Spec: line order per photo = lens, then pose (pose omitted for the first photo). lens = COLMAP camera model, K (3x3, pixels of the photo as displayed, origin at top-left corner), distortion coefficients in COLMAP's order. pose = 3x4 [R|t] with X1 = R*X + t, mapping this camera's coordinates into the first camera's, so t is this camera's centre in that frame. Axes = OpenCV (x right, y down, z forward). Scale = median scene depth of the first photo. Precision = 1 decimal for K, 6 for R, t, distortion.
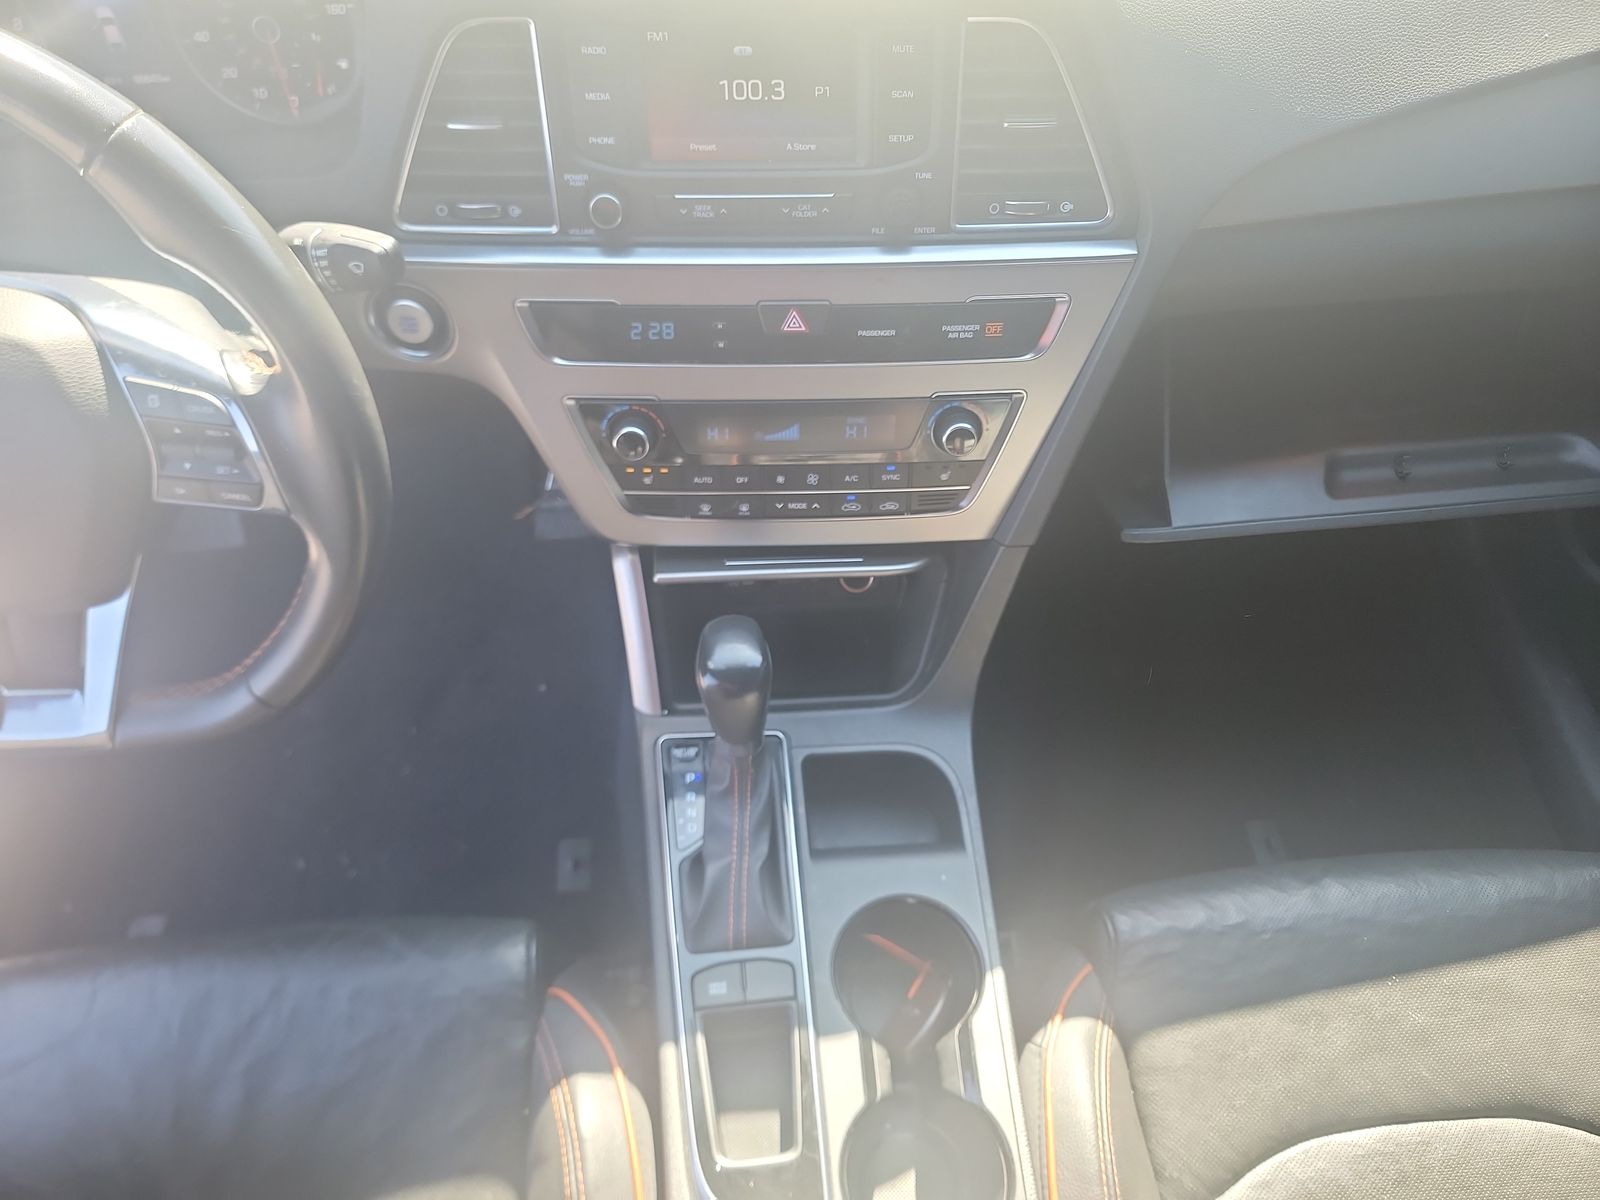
lens RADIAL K [[1181.4, 0, 806.3], [0, 1181.4, 598.7], [0, 0, 1]] dist [0.092726, -0.096936]
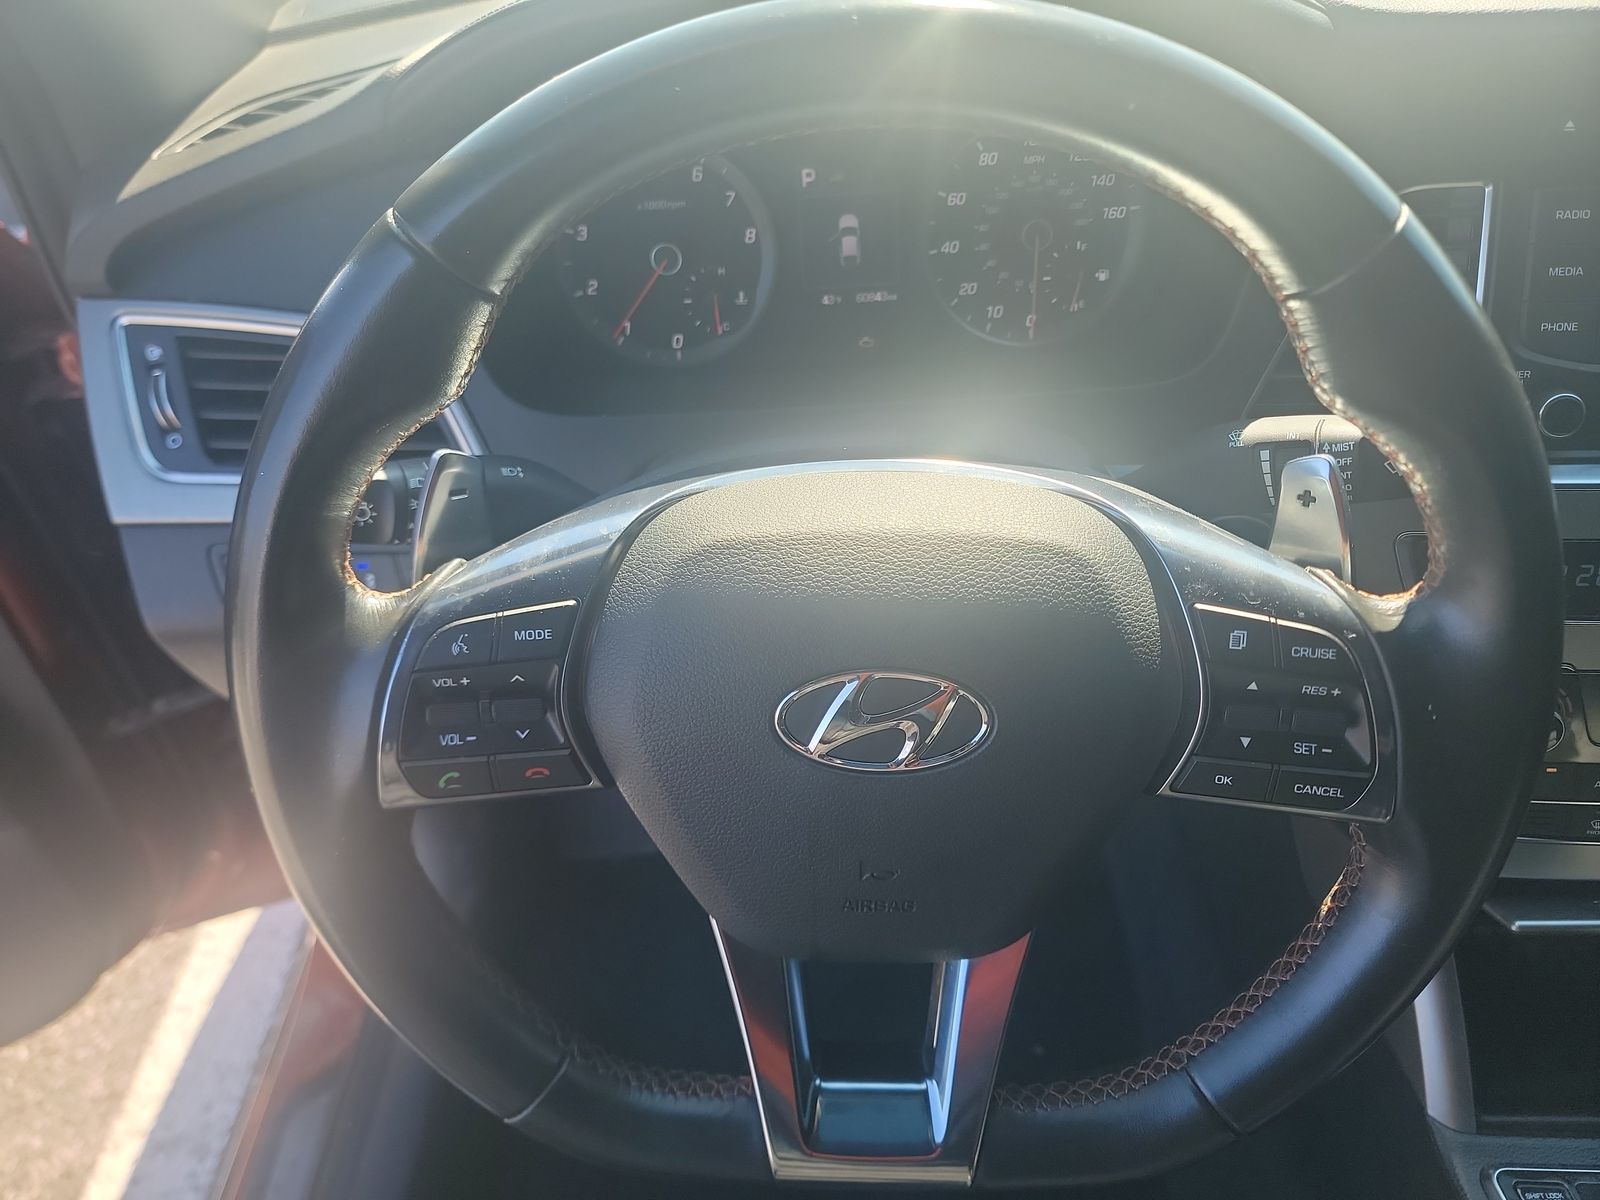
lens RADIAL K [[1181.4, 0, 806.3], [0, 1181.4, 598.7], [0, 0, 1]] dist [0.092726, -0.096936]
pose [[0.996948, 0.000947, -0.078060, -0.544068], [-0.021773, 0.963623, -0.266376, -0.005747], [0.074968, 0.267263, 0.960703, 0.263382]]
